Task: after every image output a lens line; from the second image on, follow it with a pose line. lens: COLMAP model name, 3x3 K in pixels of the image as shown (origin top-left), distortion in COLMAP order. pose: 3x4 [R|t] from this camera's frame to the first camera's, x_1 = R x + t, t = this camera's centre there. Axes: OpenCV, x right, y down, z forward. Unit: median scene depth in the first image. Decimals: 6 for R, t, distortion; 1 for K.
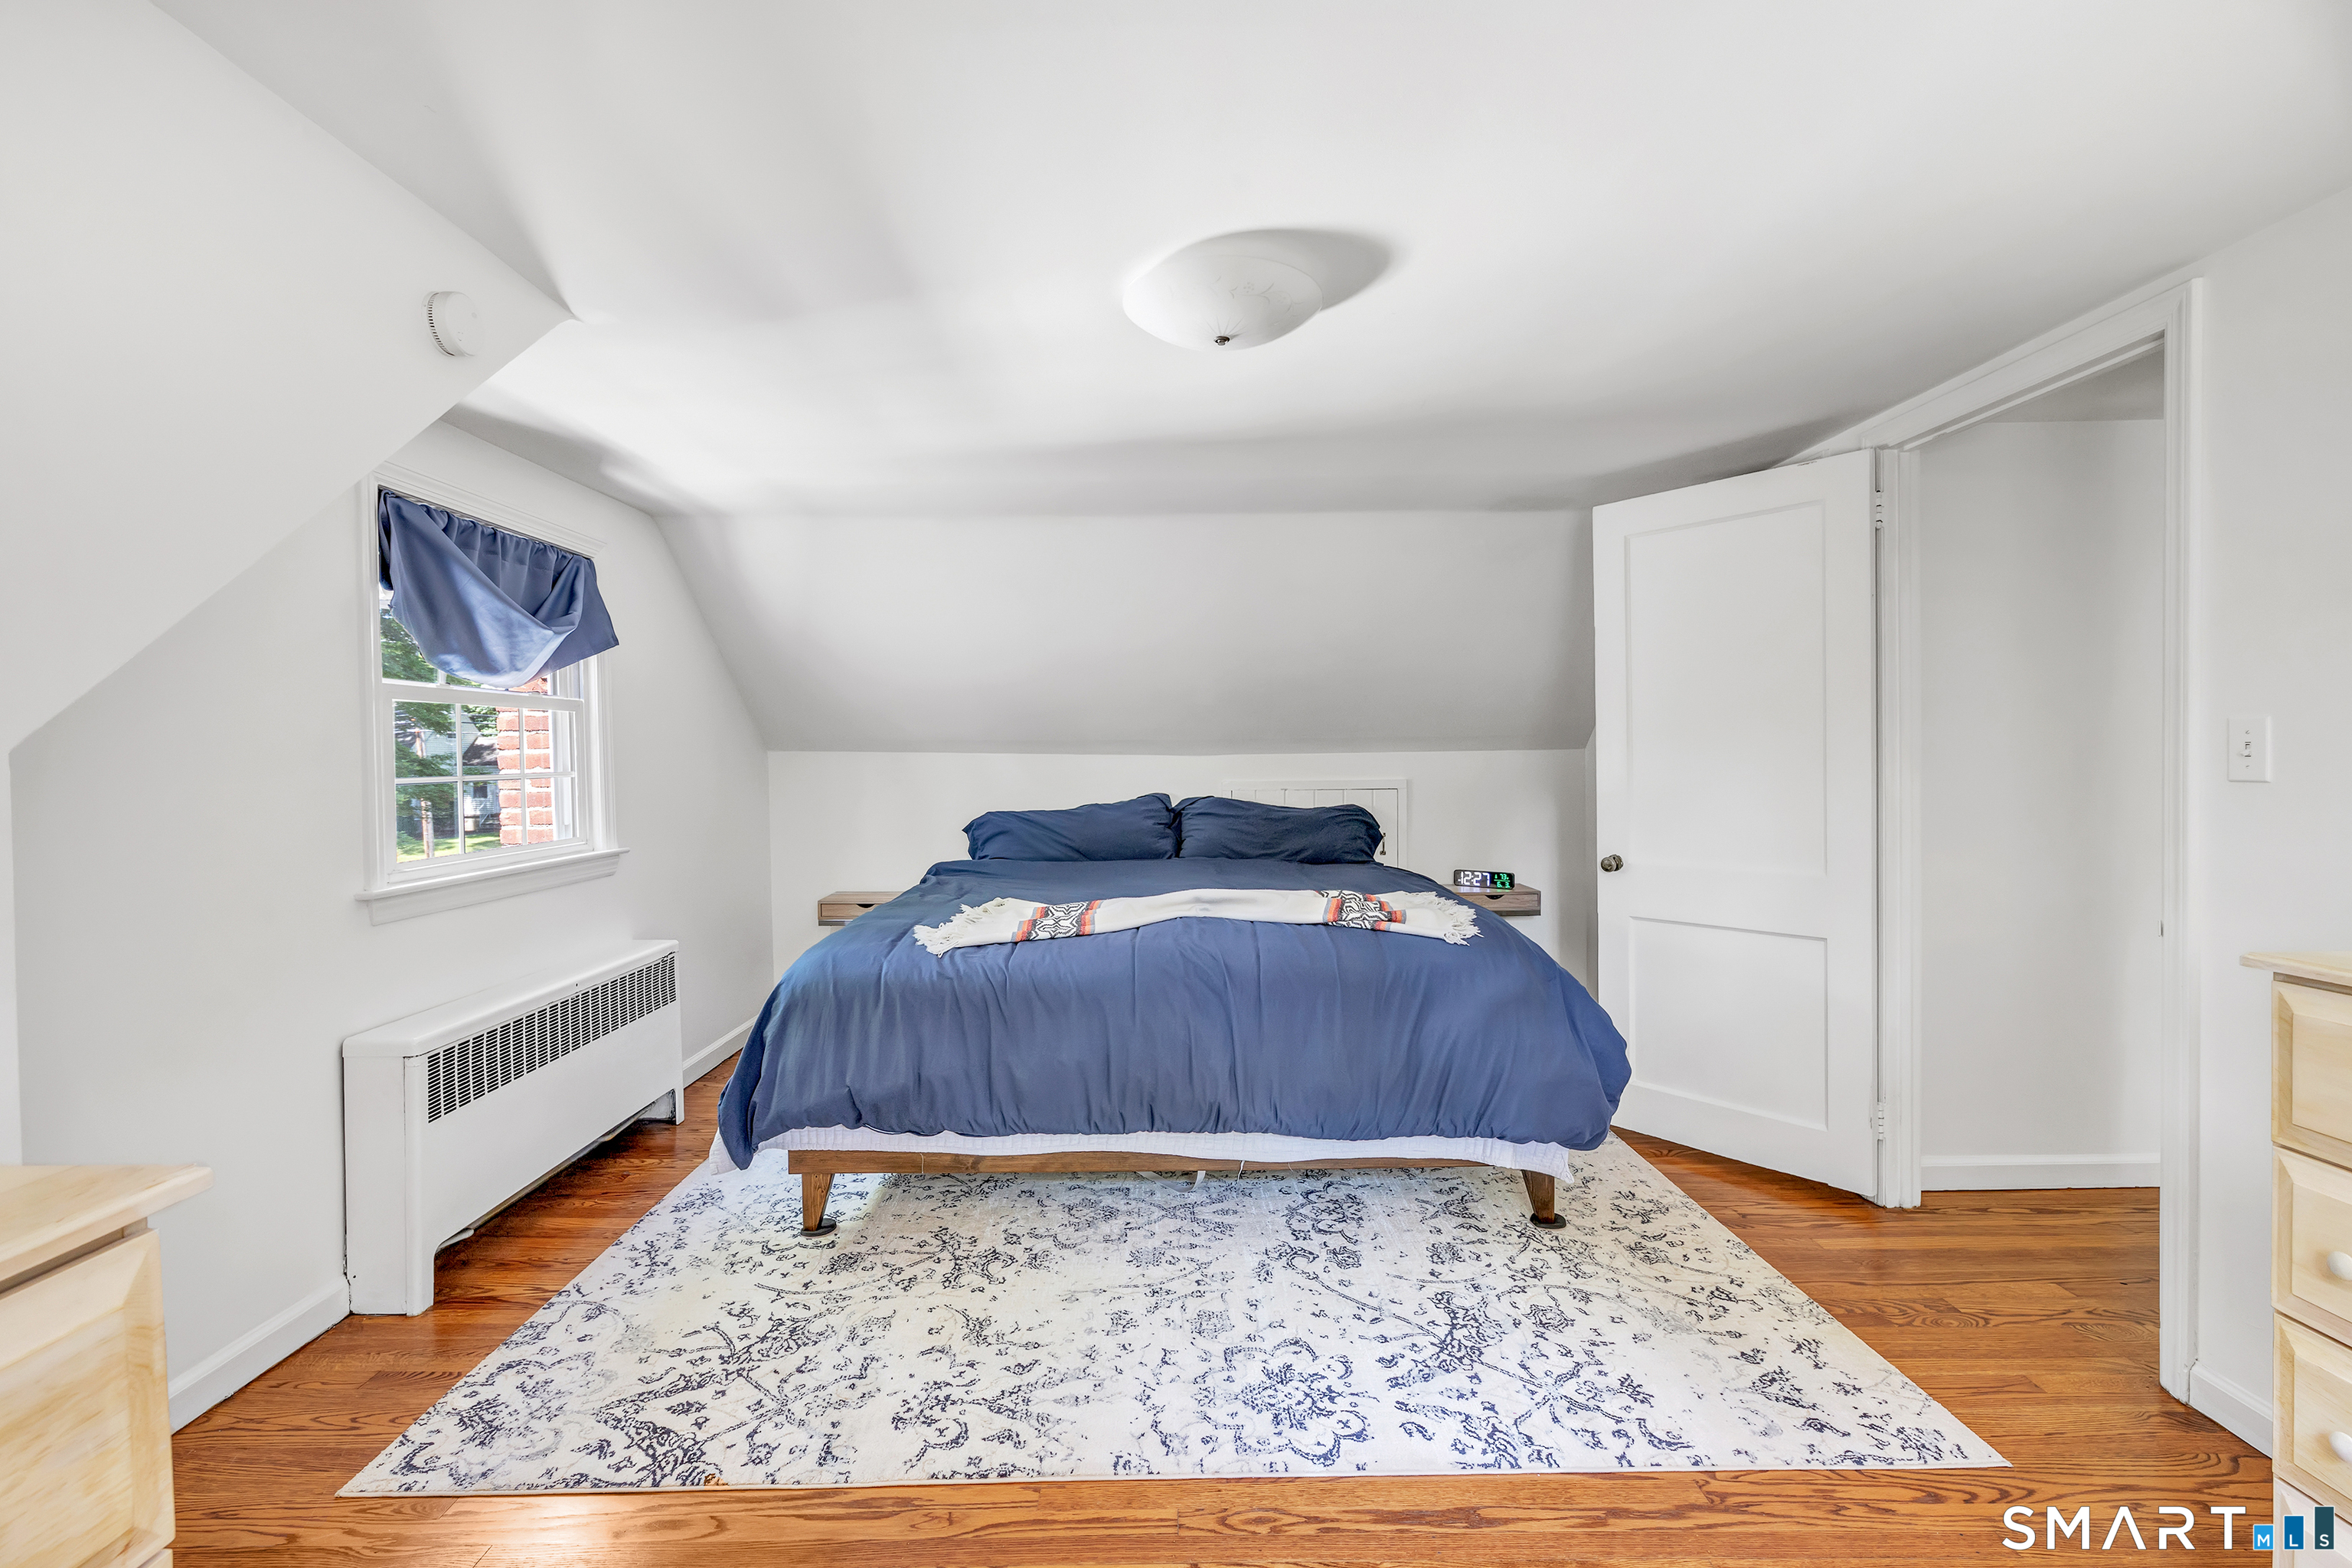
lens RADIAL K [[1049.3, 0, 1171.9], [0, 1049.3, 734.8], [0, 0, 1]] dist [-0.000939, 0.000247]
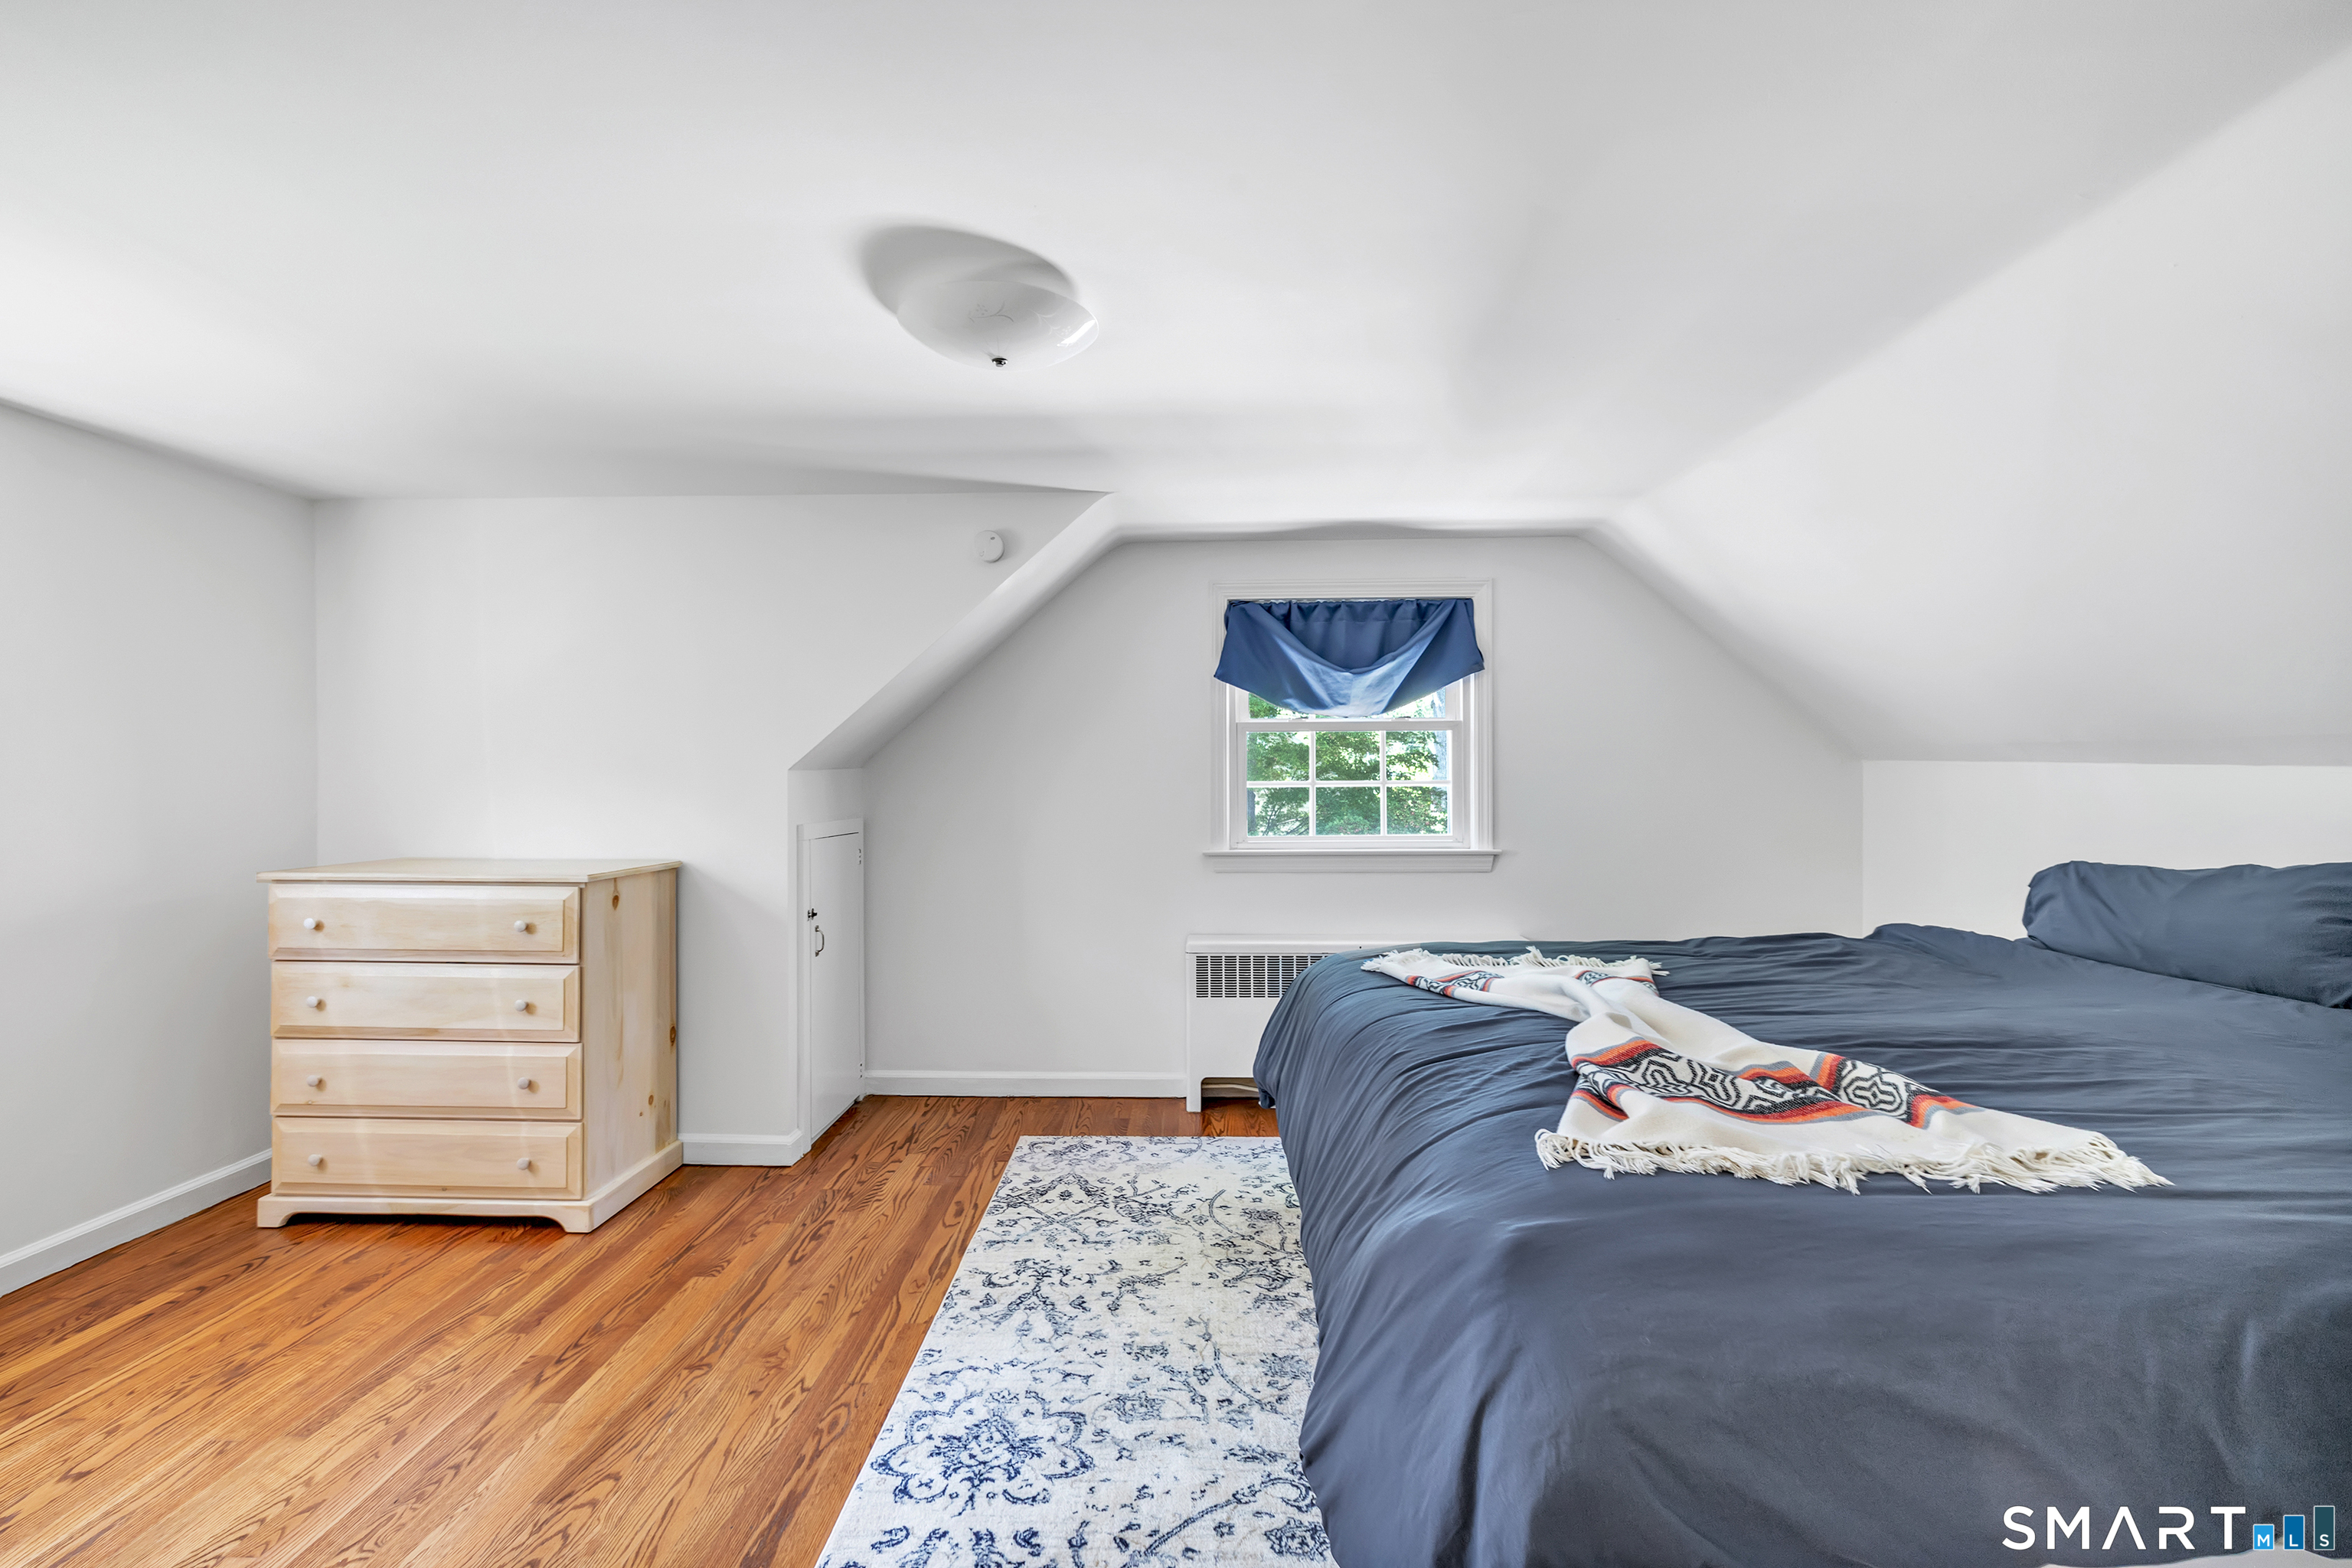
lens RADIAL K [[1049.3, 0, 1171.9], [0, 1049.3, 734.8], [0, 0, 1]] dist [-0.000939, 0.000247]
pose [[-0.045119, -0.028747, -0.998568, 1.012434], [0.021978, 0.999315, -0.029761, 0.018837], [0.998740, -0.023289, -0.044456, 1.164450]]
